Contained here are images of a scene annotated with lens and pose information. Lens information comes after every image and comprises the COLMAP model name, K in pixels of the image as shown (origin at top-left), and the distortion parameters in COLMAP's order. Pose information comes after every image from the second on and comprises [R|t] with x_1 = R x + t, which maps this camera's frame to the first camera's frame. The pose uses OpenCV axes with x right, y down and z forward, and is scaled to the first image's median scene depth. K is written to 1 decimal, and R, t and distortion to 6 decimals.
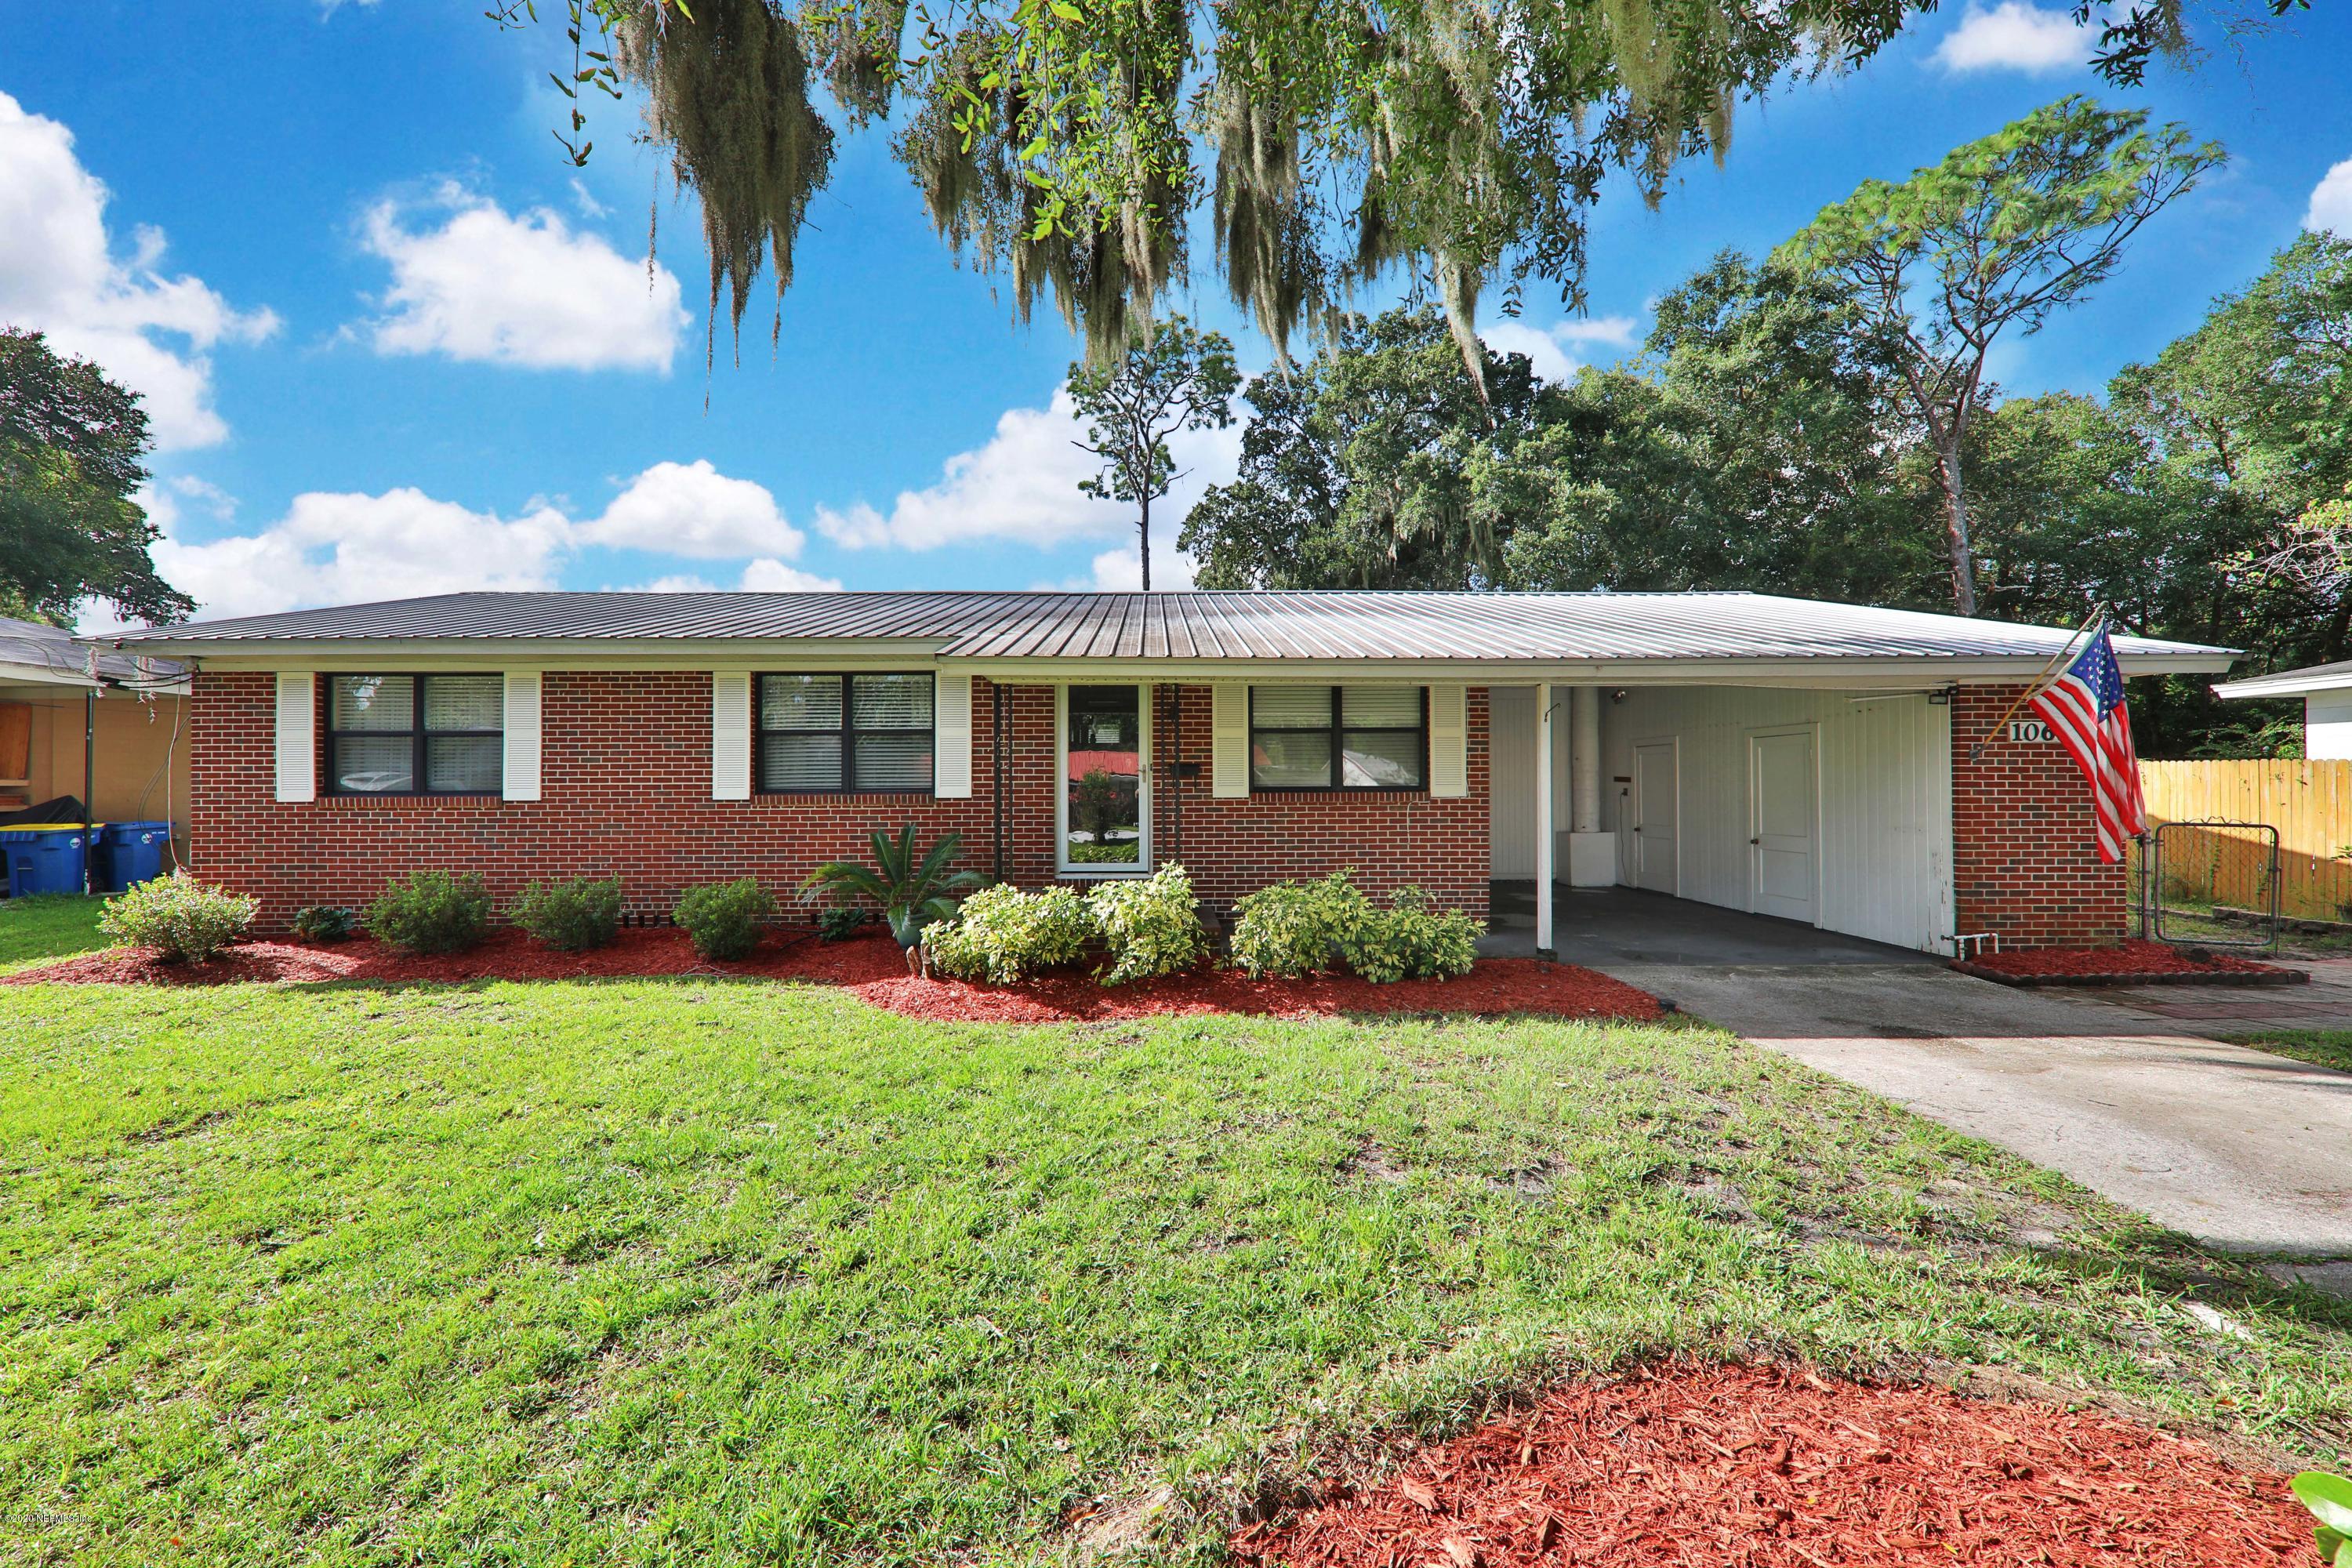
lens RADIAL K [[859.4, 0, 1176.0], [0, 859.4, 773.8], [0, 0, 1]] dist [-0.001343, -0.000658]
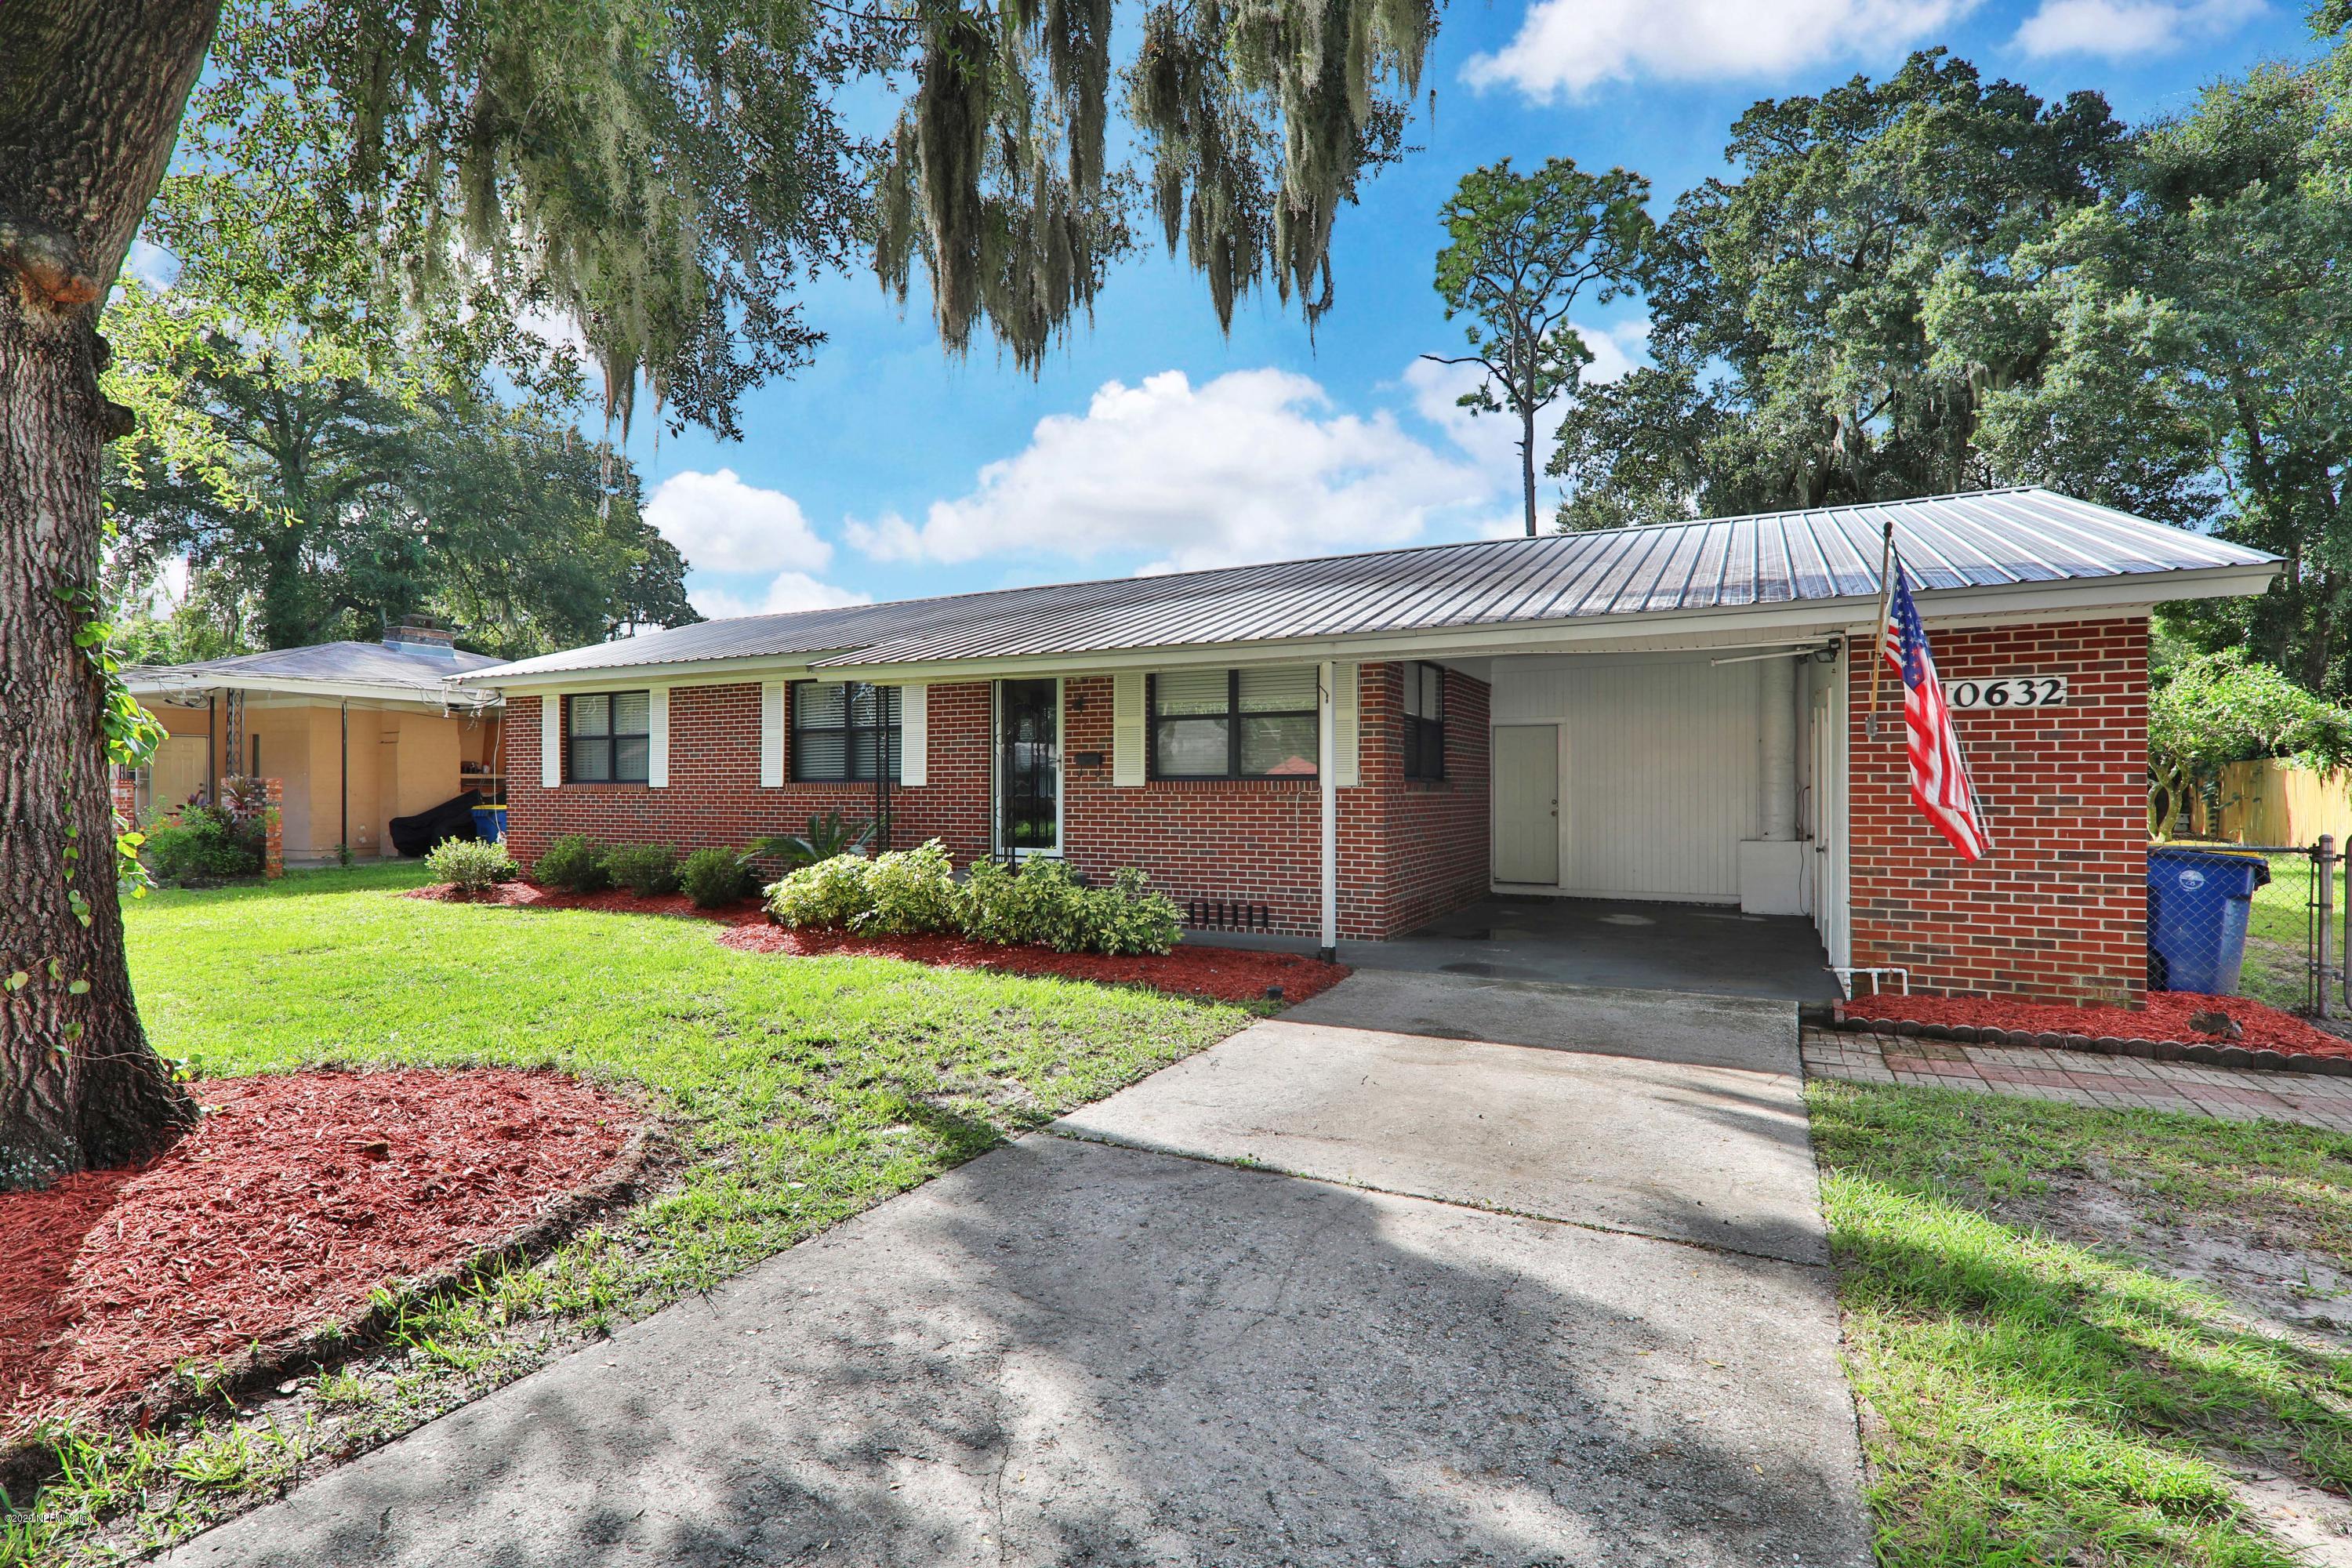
lens RADIAL K [[1090.1, 0, 1175.1], [0, 1090.1, 788.8], [0, 0, 1]] dist [-0.000445, -0.000197]
pose [[0.883168, 0.003243, -0.469045, 0.702147], [0.006159, 0.999810, 0.018511, 0.007614], [0.469016, -0.019237, 0.882980, -0.101495]]
